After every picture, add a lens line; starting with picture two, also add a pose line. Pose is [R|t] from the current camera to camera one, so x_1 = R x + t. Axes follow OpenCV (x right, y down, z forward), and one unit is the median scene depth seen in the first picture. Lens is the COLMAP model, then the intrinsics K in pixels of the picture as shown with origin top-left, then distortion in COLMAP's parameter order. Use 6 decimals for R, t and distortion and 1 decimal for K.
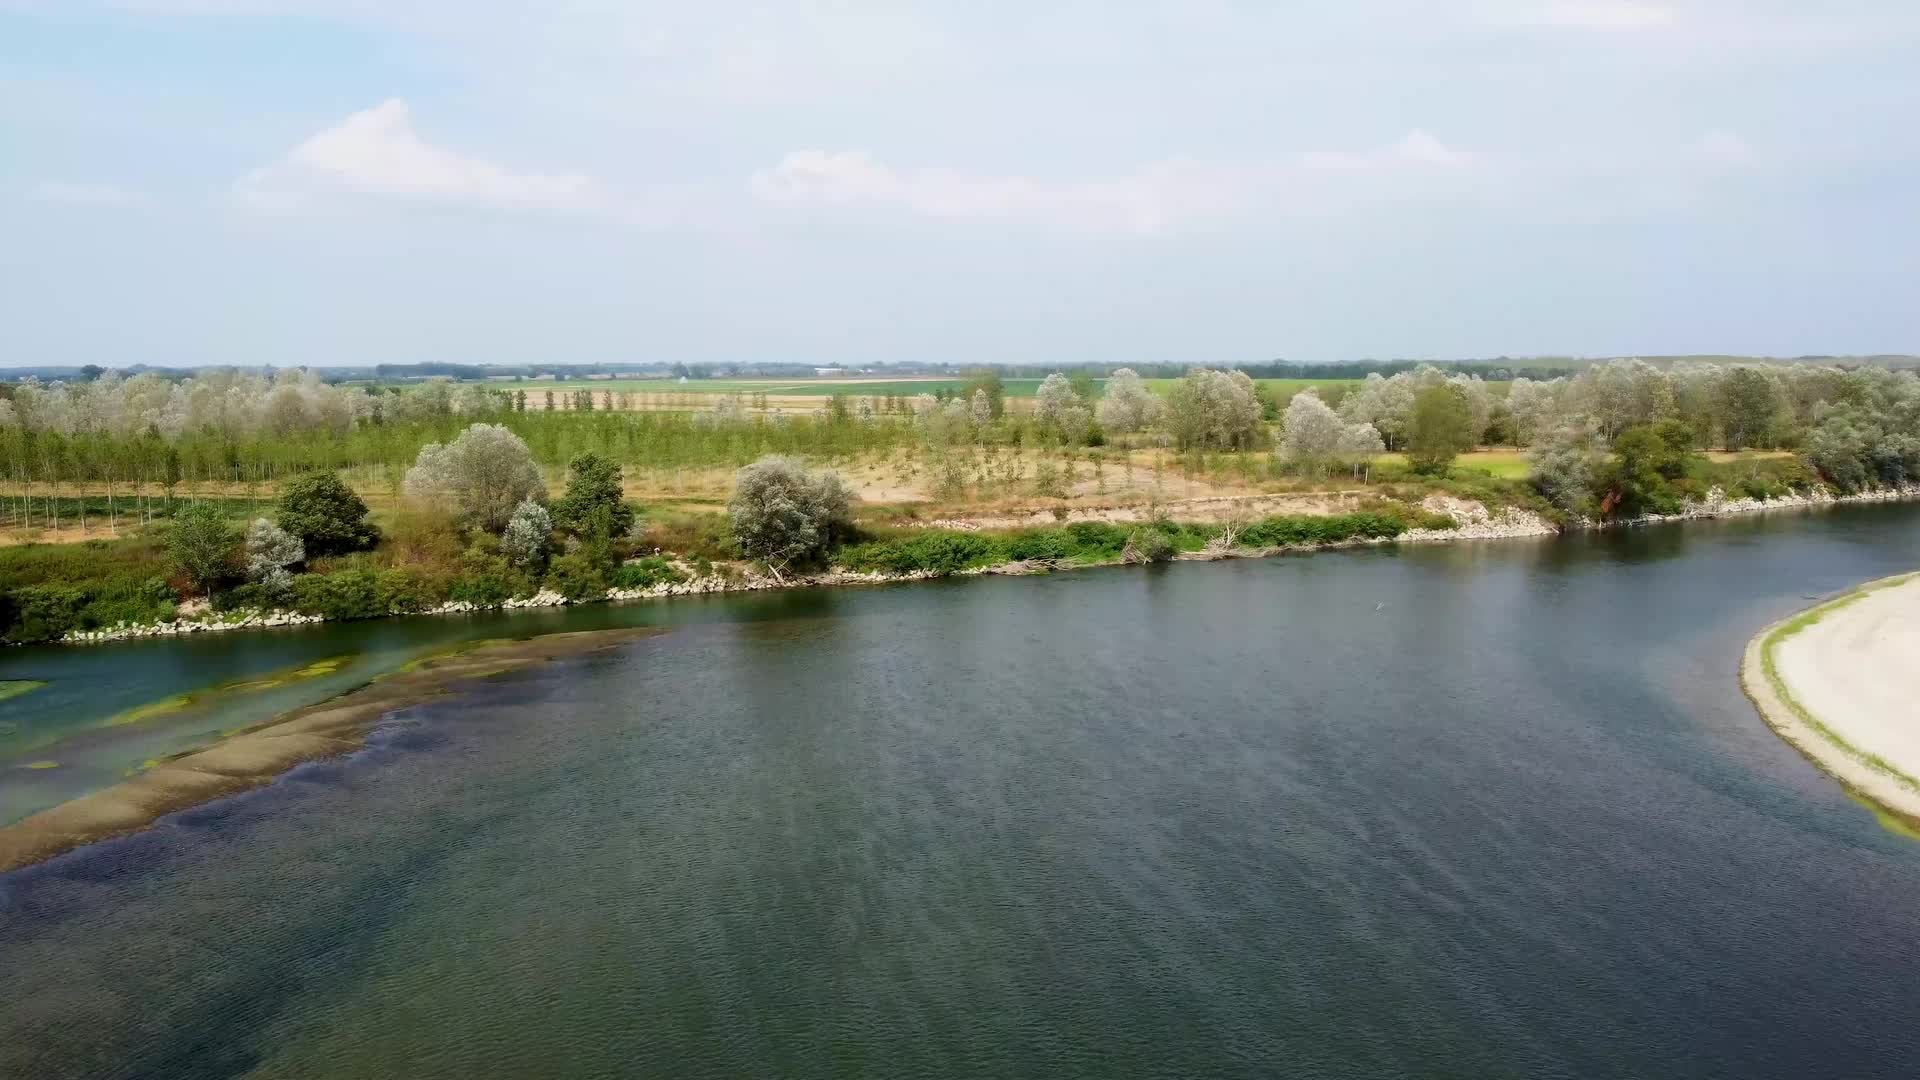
lens RADIAL K [[1522.9, 0, 960.0], [0, 1522.9, 540.0], [0, 0, 1]] dist [-0.001273, 0.005425]
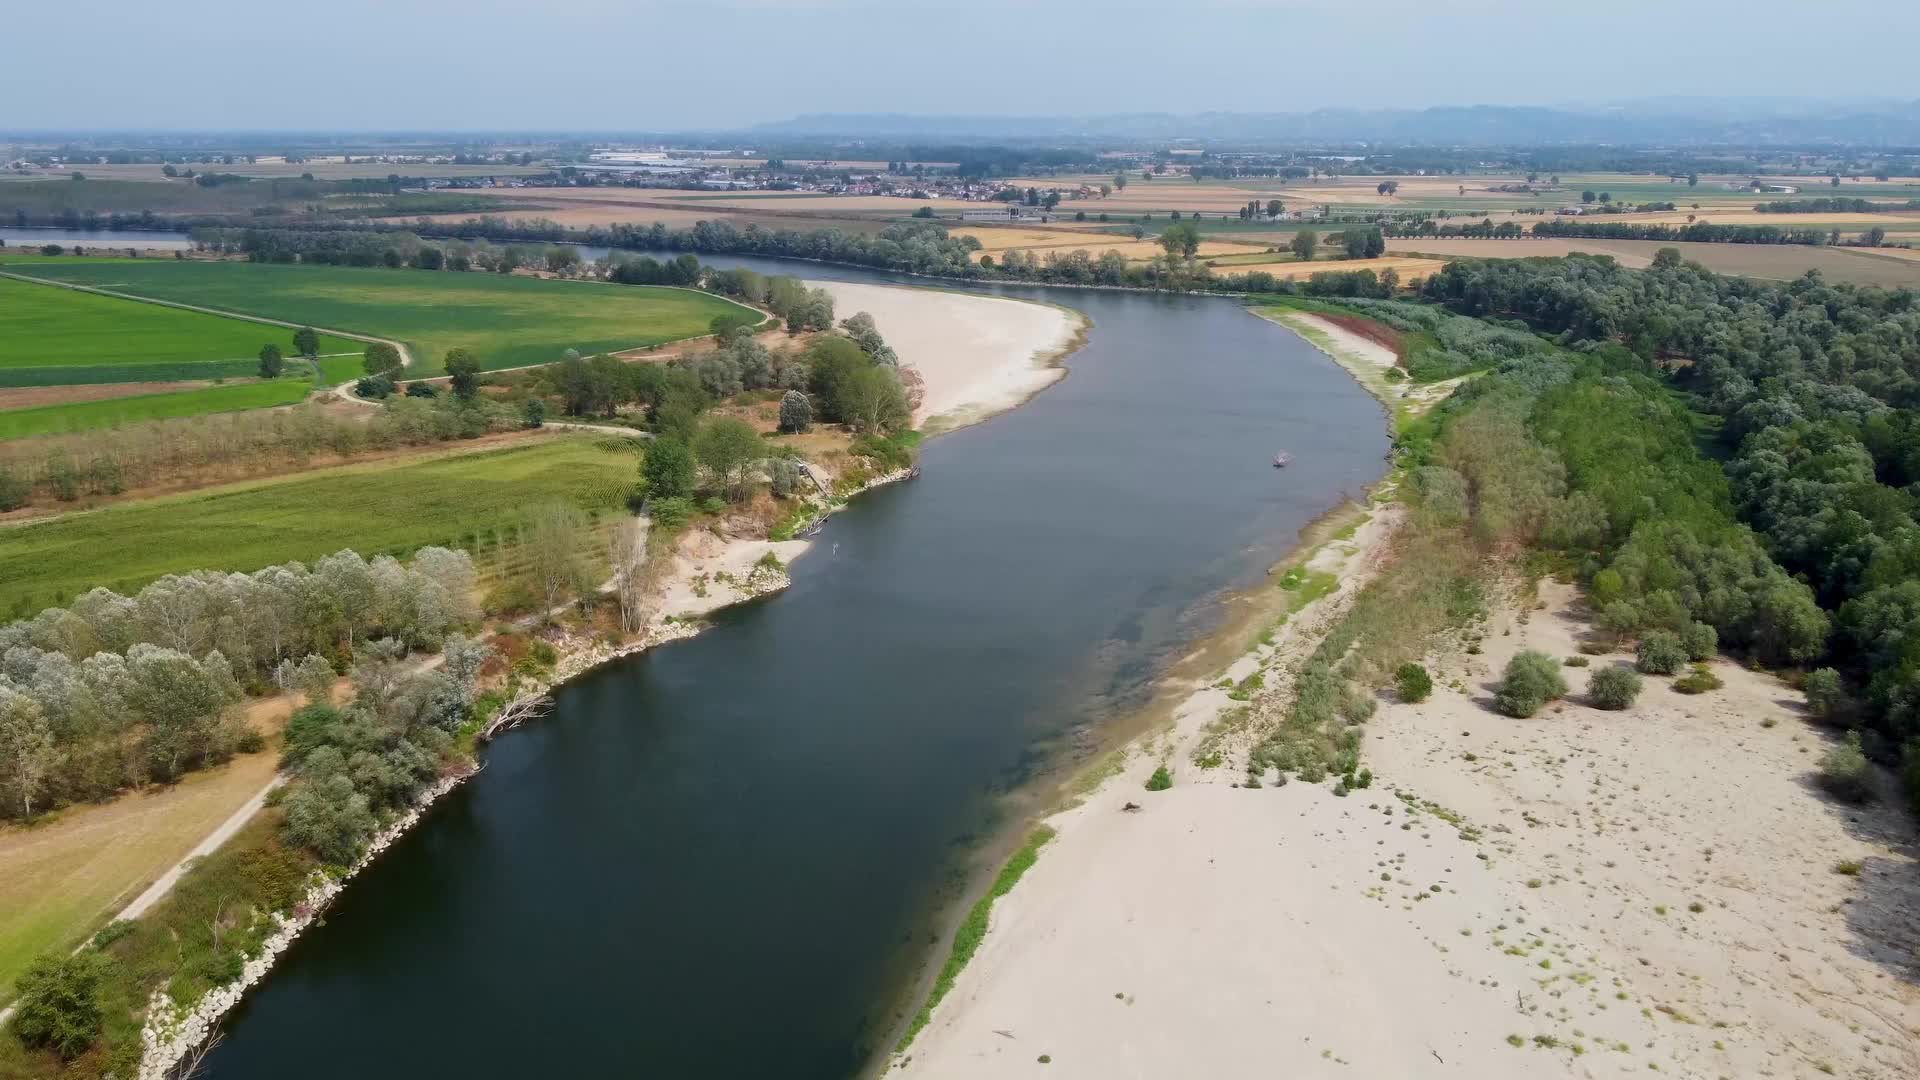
lens RADIAL K [[1522.9, 0, 960.0], [0, 1522.9, 540.0], [0, 0, 1]] dist [-0.001273, 0.005425]
pose [[0.580962, -0.209330, 0.786552, 0.358520], [0.091253, 0.977021, 0.192619, -0.399619], [-0.808799, -0.040129, 0.586714, 0.593863]]
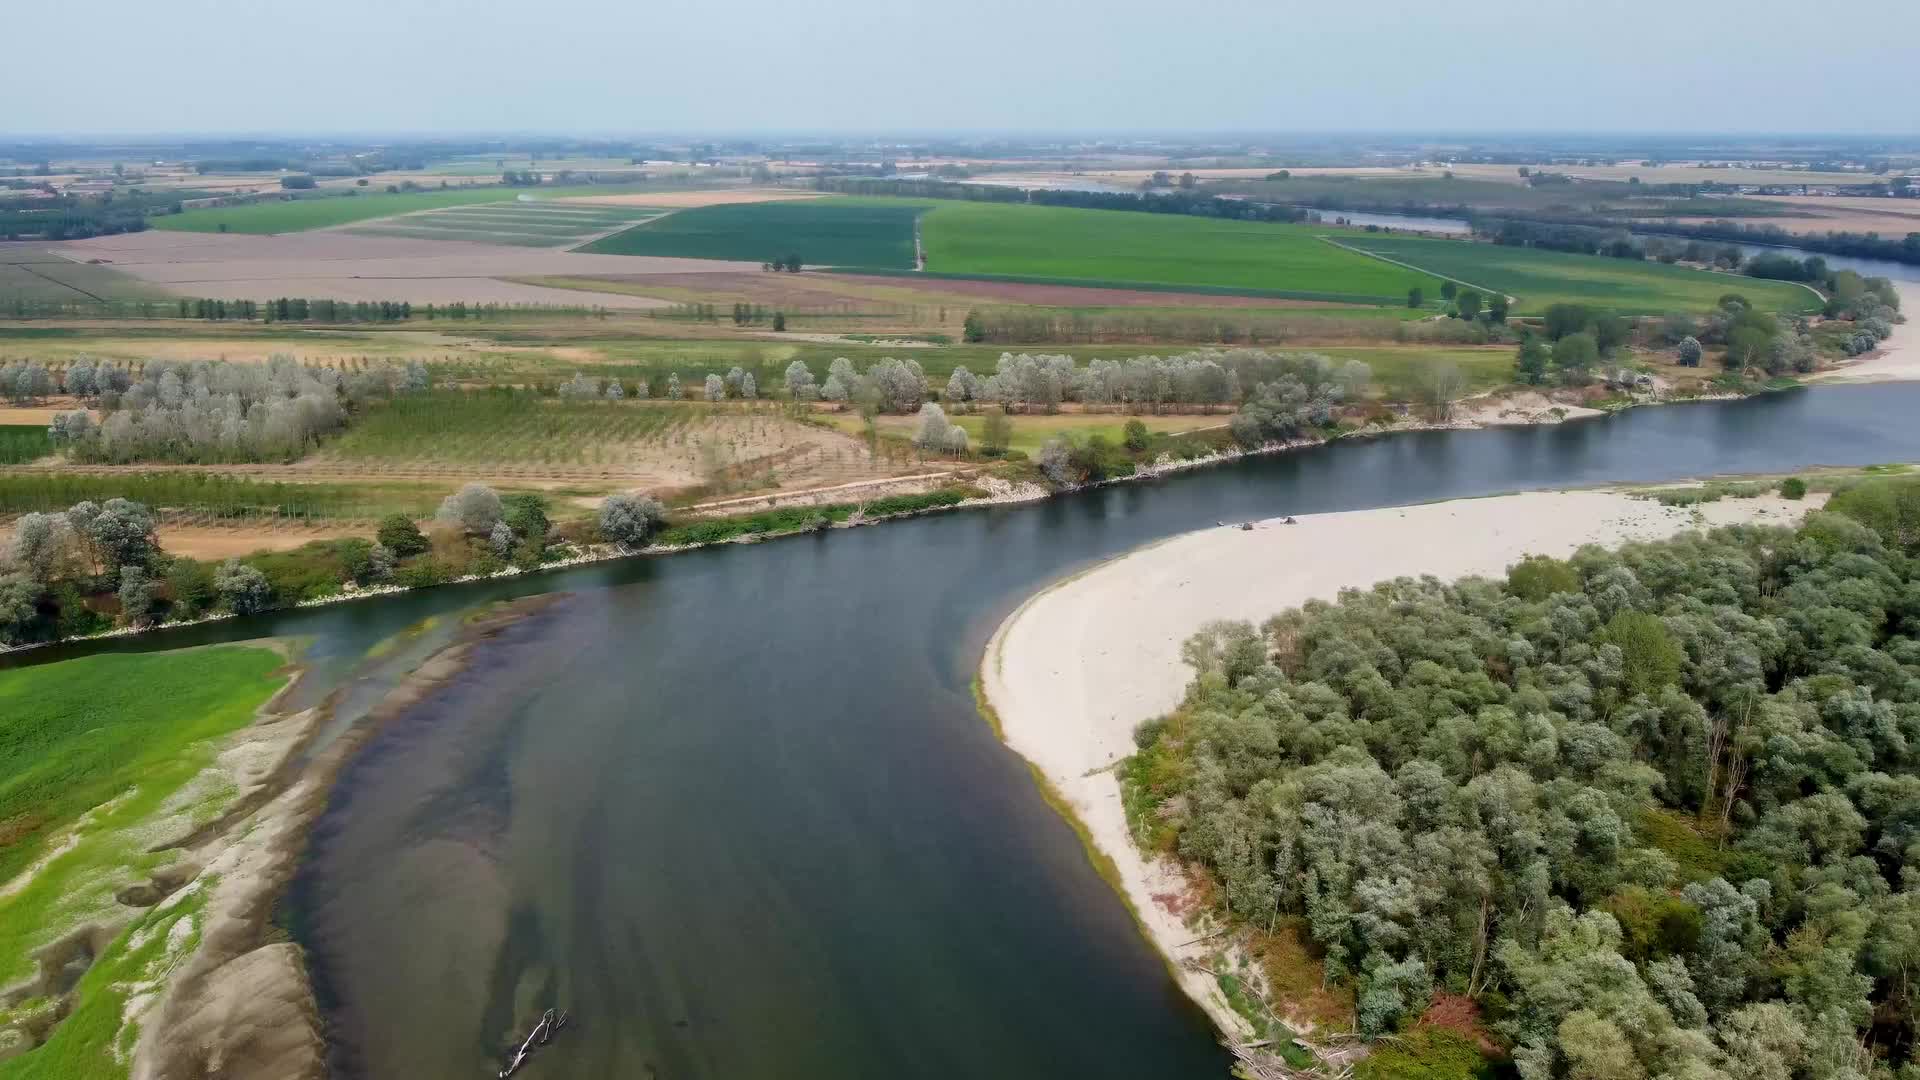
lens RADIAL K [[1522.9, 0, 960.0], [0, 1522.9, 540.0], [0, 0, 1]] dist [-0.001273, 0.005425]
pose [[0.994619, -0.021647, 0.101310, 0.115915], [0.006256, 0.988691, 0.149835, -0.278562], [-0.103408, -0.148395, 0.983507, -0.991185]]
